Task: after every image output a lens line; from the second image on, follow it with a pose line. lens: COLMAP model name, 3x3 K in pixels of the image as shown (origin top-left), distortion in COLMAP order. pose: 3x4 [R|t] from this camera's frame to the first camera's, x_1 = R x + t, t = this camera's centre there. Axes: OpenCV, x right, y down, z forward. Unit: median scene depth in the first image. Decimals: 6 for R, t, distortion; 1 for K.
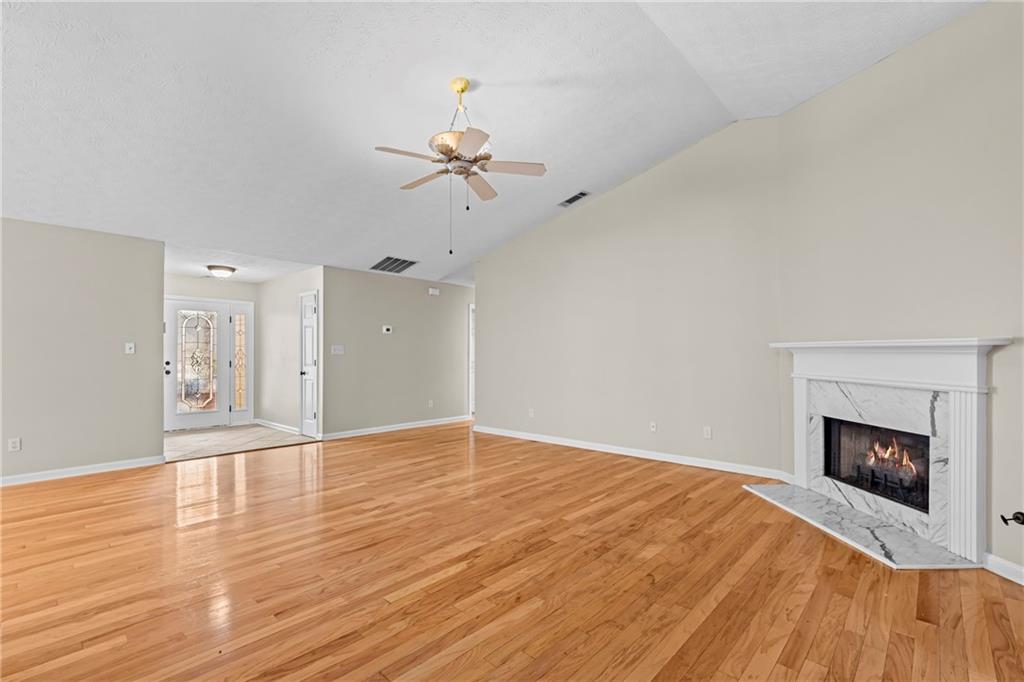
lens RADIAL K [[461.2, 0, 509.4], [0, 461.2, 349.9], [0, 0, 1]] dist [0.008217, -0.002074]
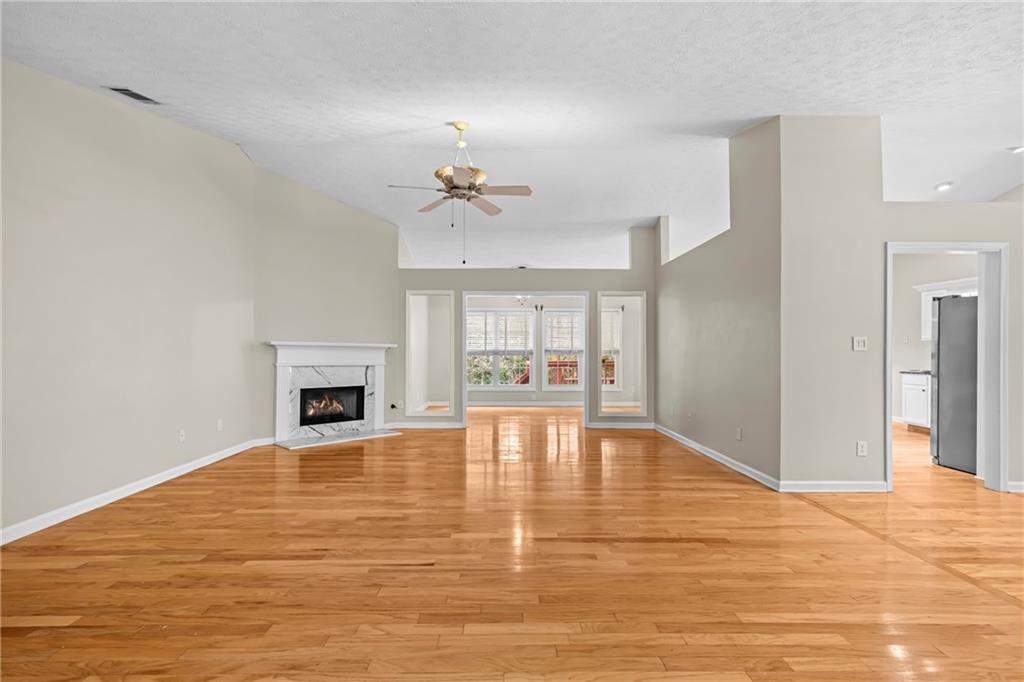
lens RADIAL K [[461.2, 0, 511.1], [0, 461.2, 348.2], [0, 0, 1]] dist [0.008217, -0.002074]
pose [[-0.686641, 0.005105, 0.726979, -0.964743], [-0.009037, 0.999838, -0.015558, 0.022144], [-0.726940, -0.017252, -0.686484, 1.562591]]
